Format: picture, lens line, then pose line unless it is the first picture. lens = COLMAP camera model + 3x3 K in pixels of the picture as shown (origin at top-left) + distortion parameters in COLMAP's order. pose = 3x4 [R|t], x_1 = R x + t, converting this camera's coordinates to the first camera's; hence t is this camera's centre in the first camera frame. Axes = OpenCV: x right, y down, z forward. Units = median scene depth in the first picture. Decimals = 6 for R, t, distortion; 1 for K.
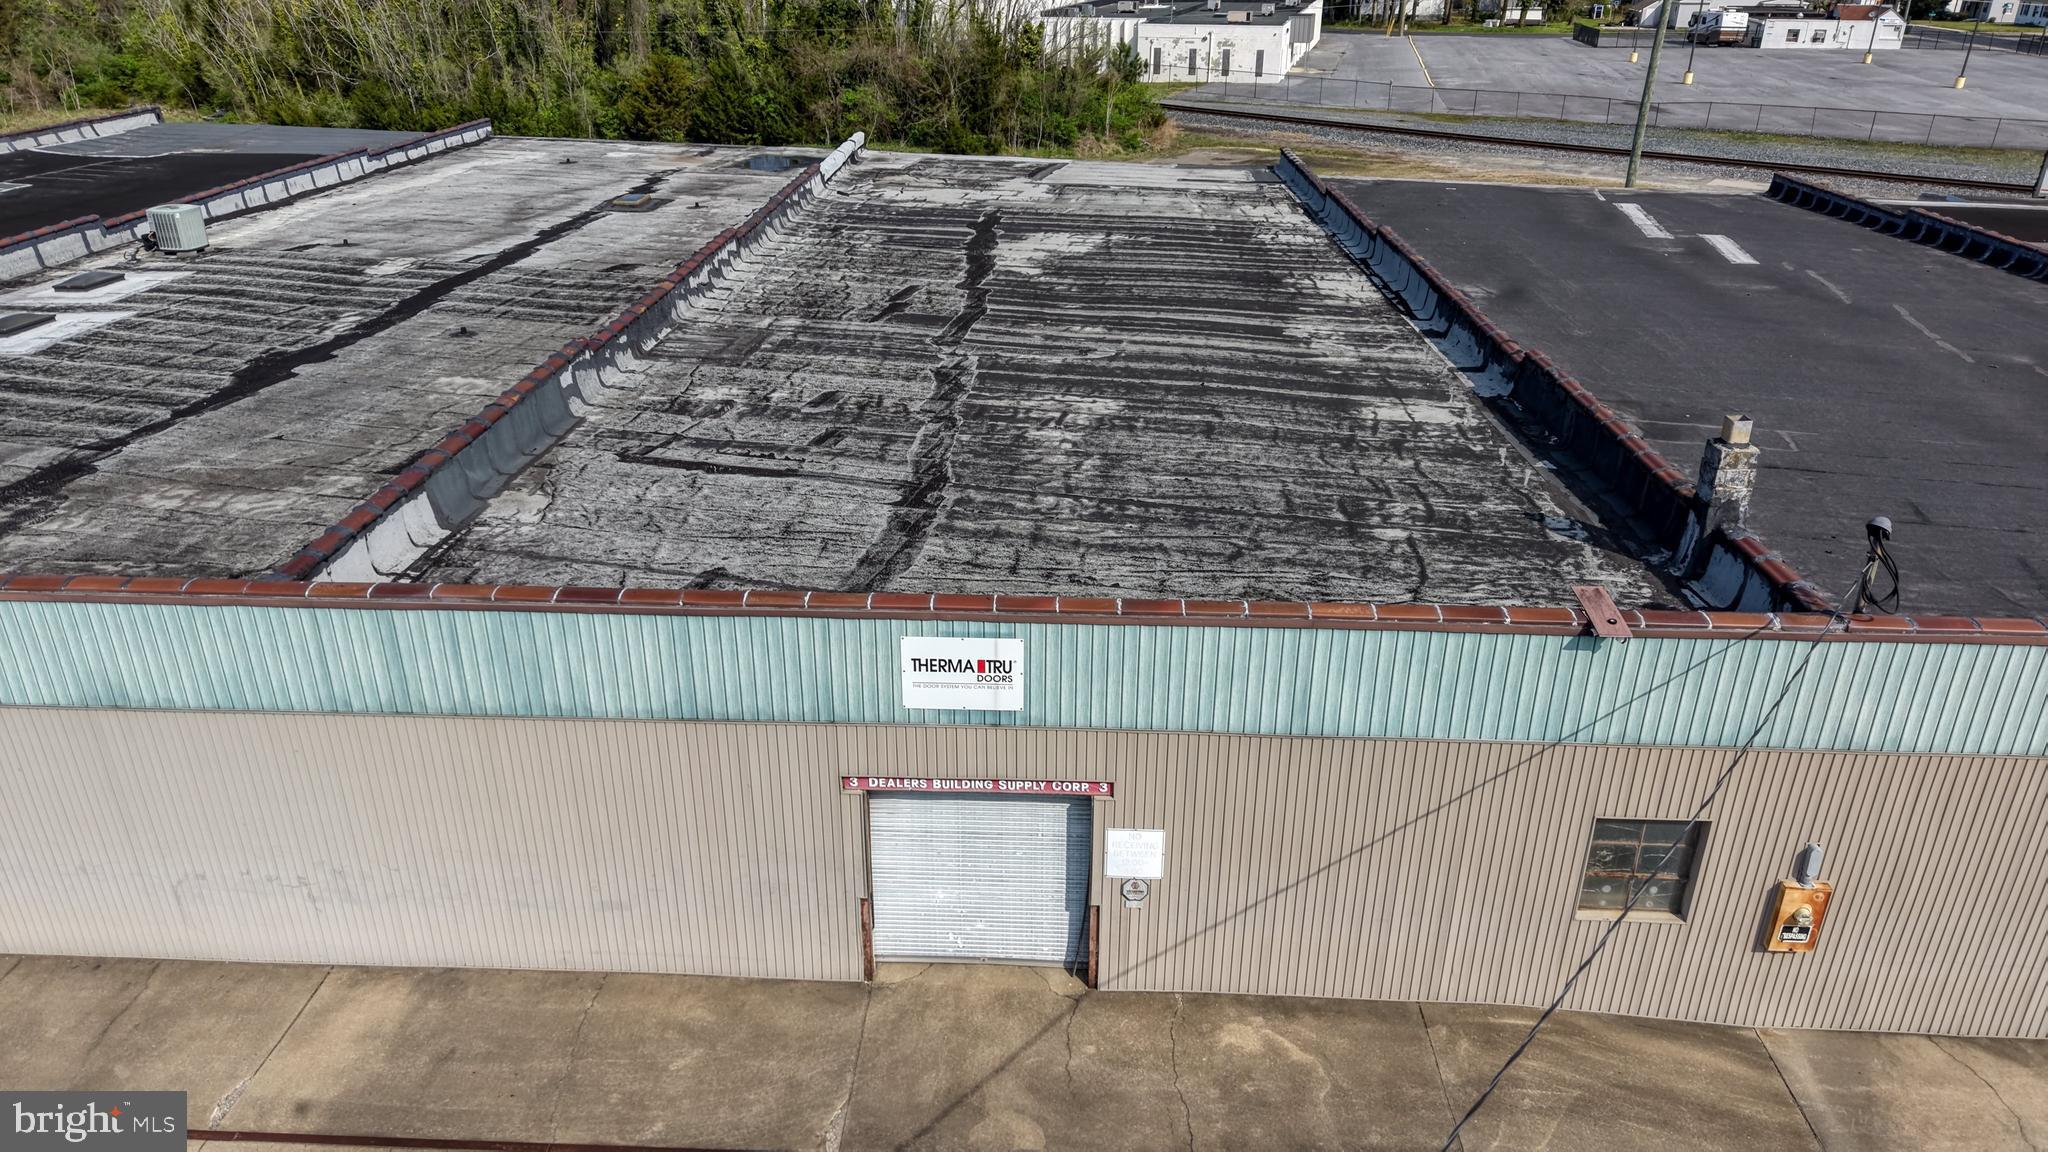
lens RADIAL K [[1370.3, 0, 1020.0], [0, 1370.3, 577.5], [0, 0, 1]] dist [0.045854, -0.050530]
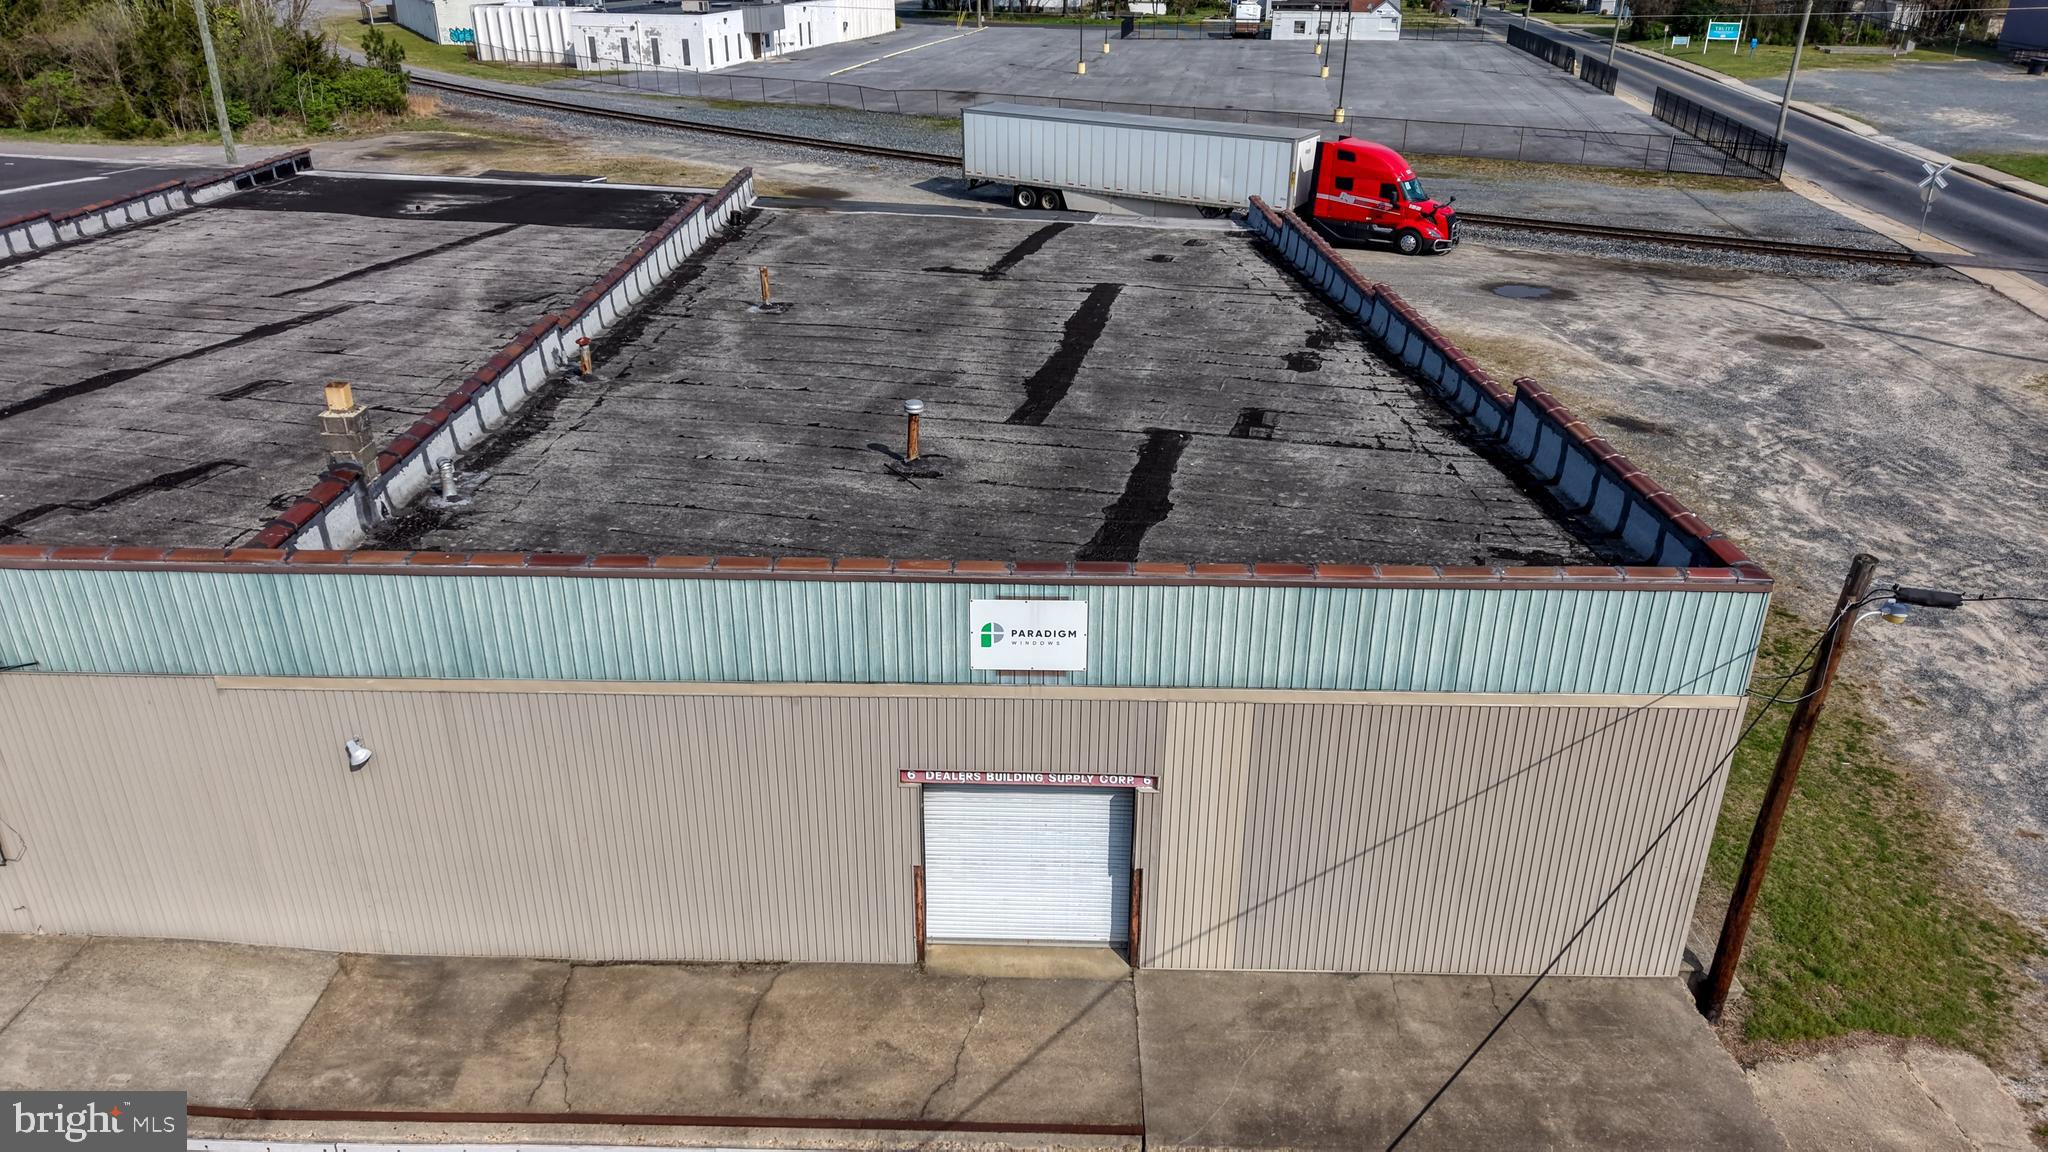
lens RADIAL K [[1361.2, 0, 1004.9], [0, 1361.2, 517.4], [0, 0, 1]] dist [0.009582, 0.001665]
pose [[0.999951, -0.004635, 0.008781, 0.584596], [0.004895, 0.999542, -0.029856, 0.013792], [-0.008638, 0.029898, 0.999516, -0.026556]]
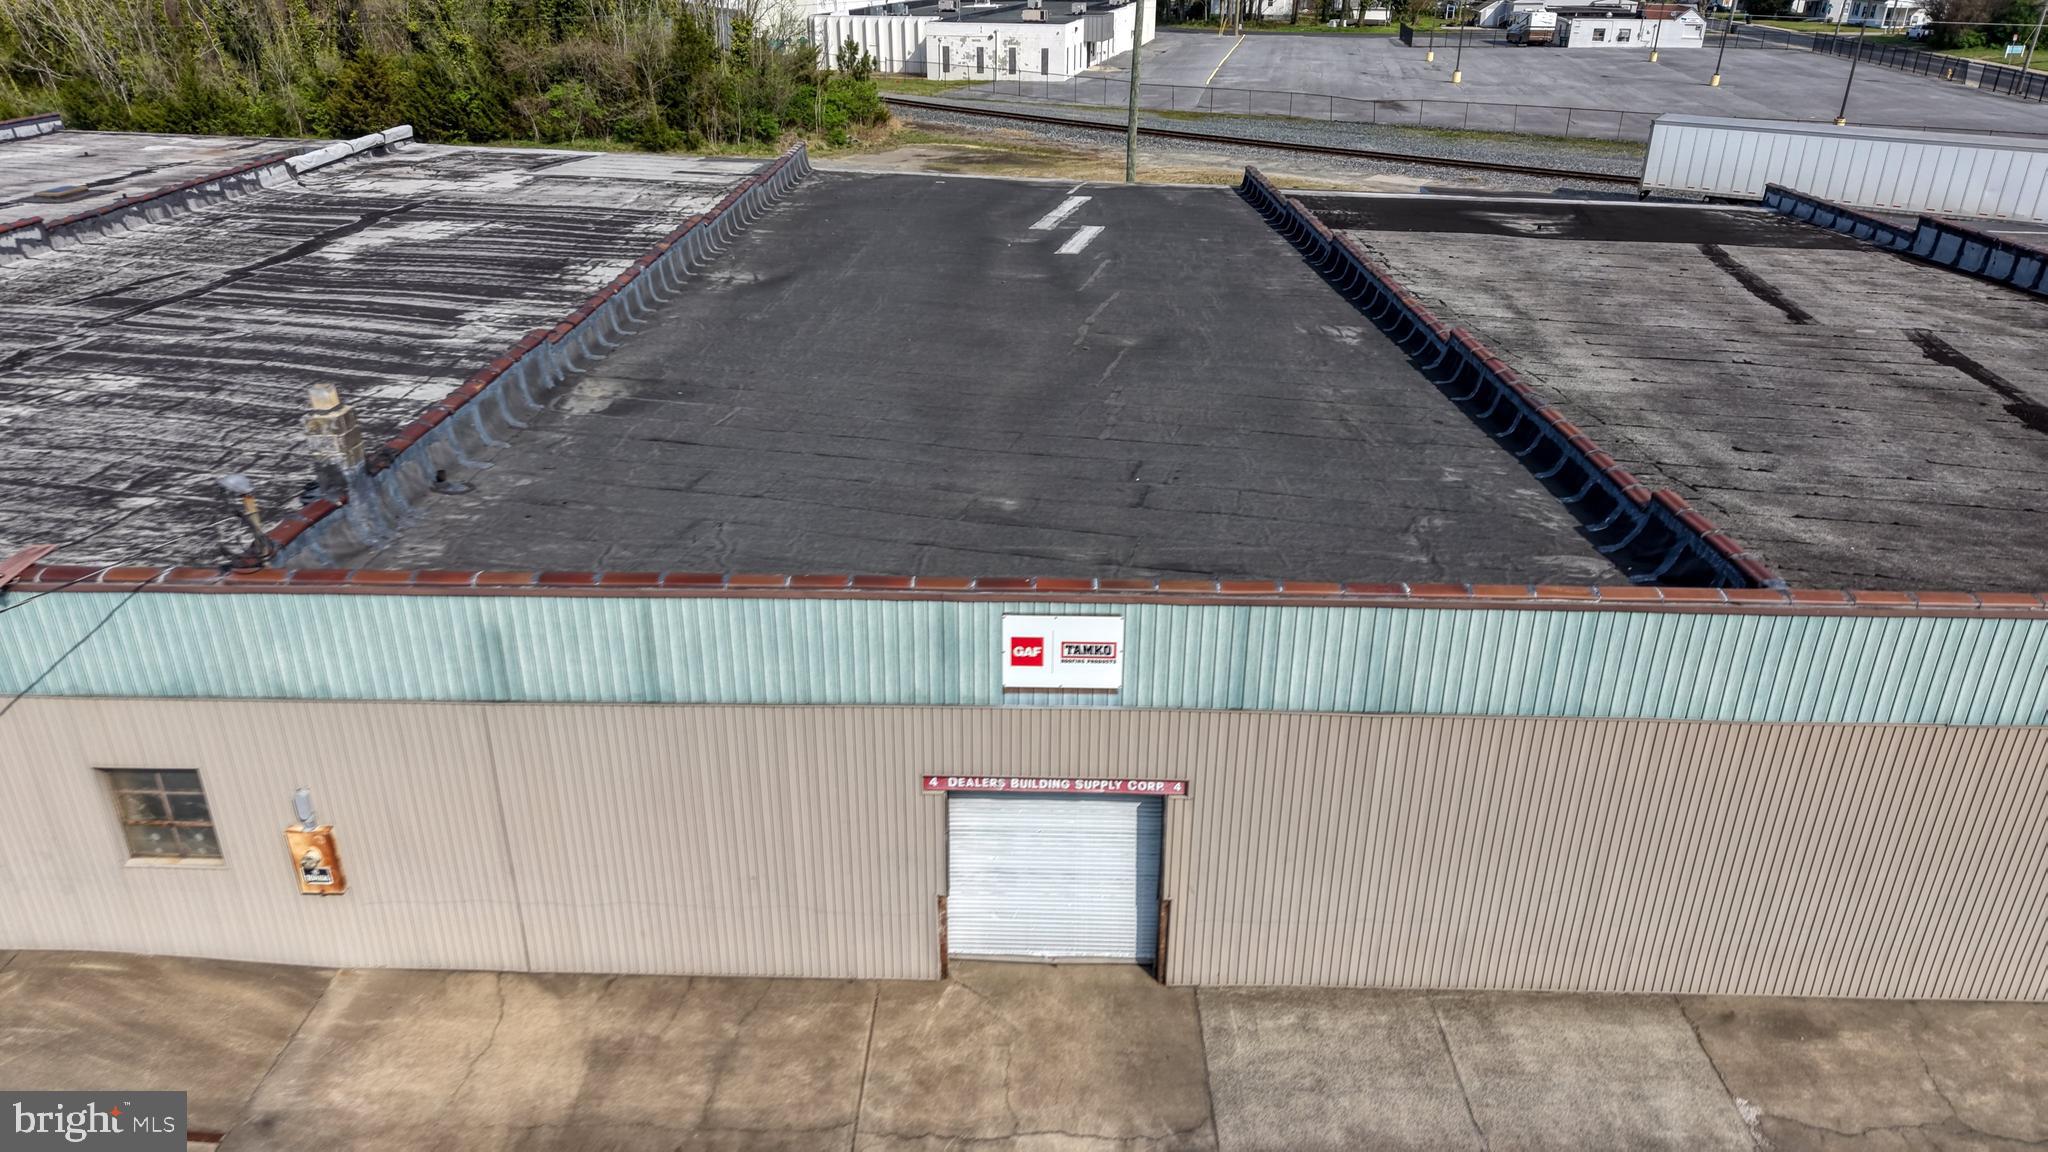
lens RADIAL K [[1367.3, 0, 1020.0], [0, 1367.3, 583.0], [0, 0, 1]] dist [0.043639, -0.048536]
pose [[0.999829, -0.006759, 0.017230, 0.196101], [0.006693, 0.999970, 0.003888, 0.006304], [-0.017255, -0.003772, 0.999844, -0.009652]]
